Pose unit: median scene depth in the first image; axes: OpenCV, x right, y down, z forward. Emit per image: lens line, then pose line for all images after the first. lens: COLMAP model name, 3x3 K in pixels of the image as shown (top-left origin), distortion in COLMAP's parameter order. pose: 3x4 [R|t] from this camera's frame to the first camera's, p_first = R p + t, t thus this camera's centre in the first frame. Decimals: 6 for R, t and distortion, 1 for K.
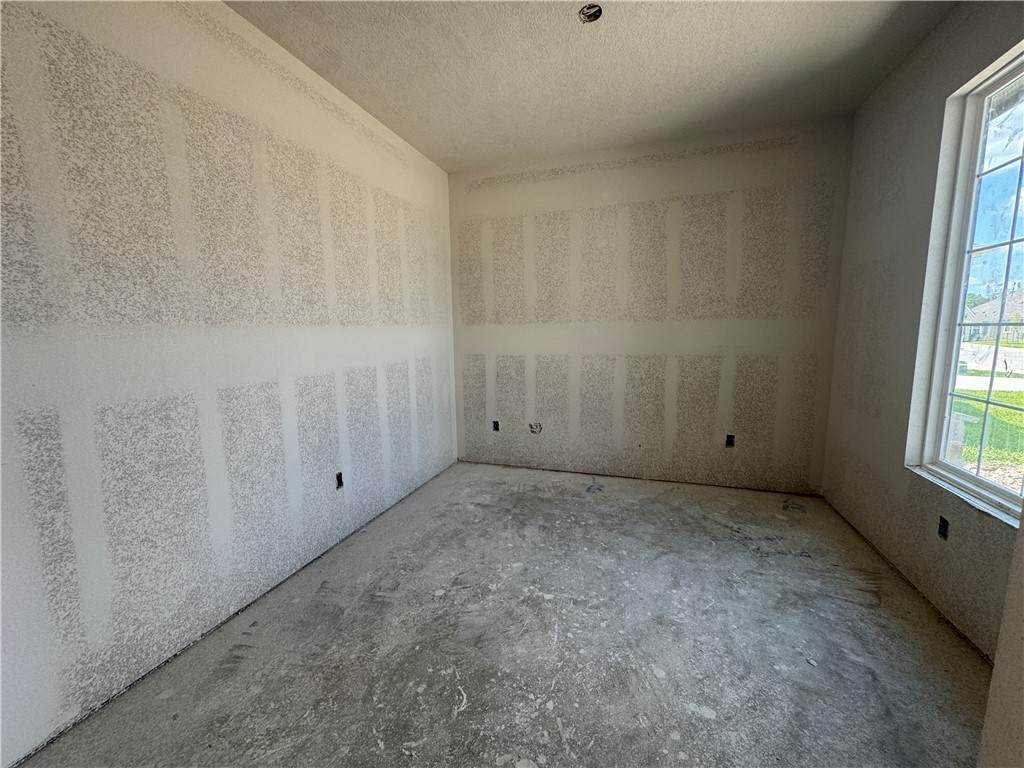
lens RADIAL K [[410.1, 0, 512.1], [0, 410.1, 384.2], [0, 0, 1]] dist [-0.002556, 0.000252]
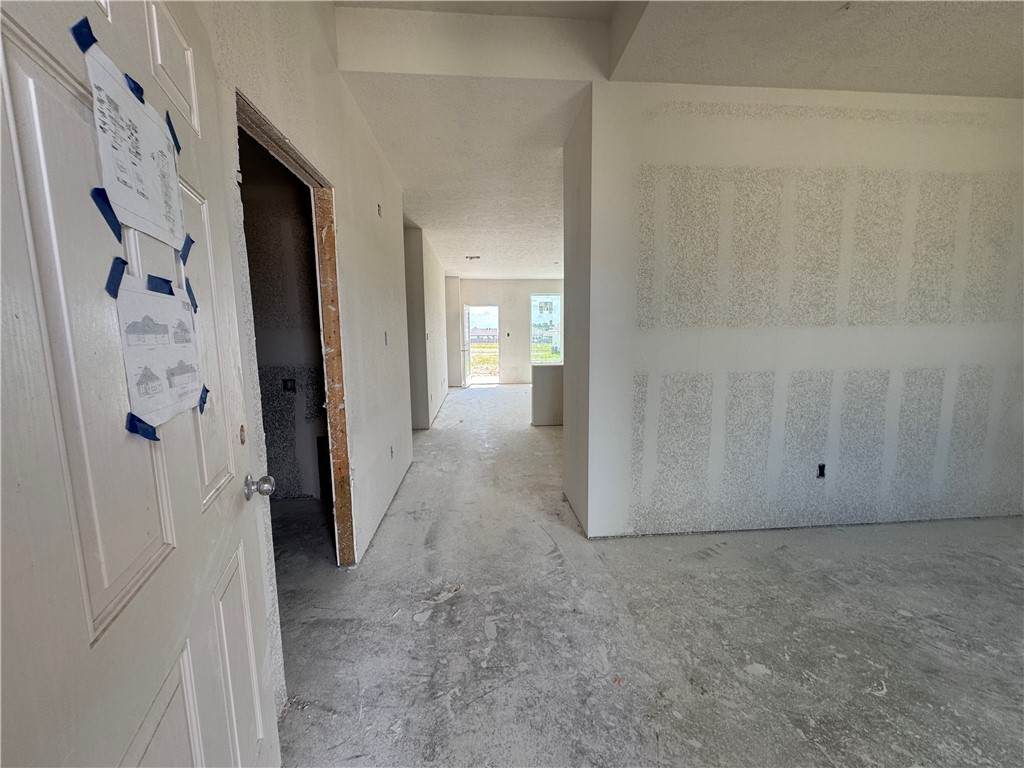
lens RADIAL K [[410.1, 0, 511.4], [0, 410.1, 386.7], [0, 0, 1]] dist [-0.002556, 0.000252]
pose [[0.393959, 0.125584, -0.910508, 0.266802], [-0.116007, 0.989494, 0.086285, 0.024535], [0.911778, 0.071632, 0.404389, -0.241394]]
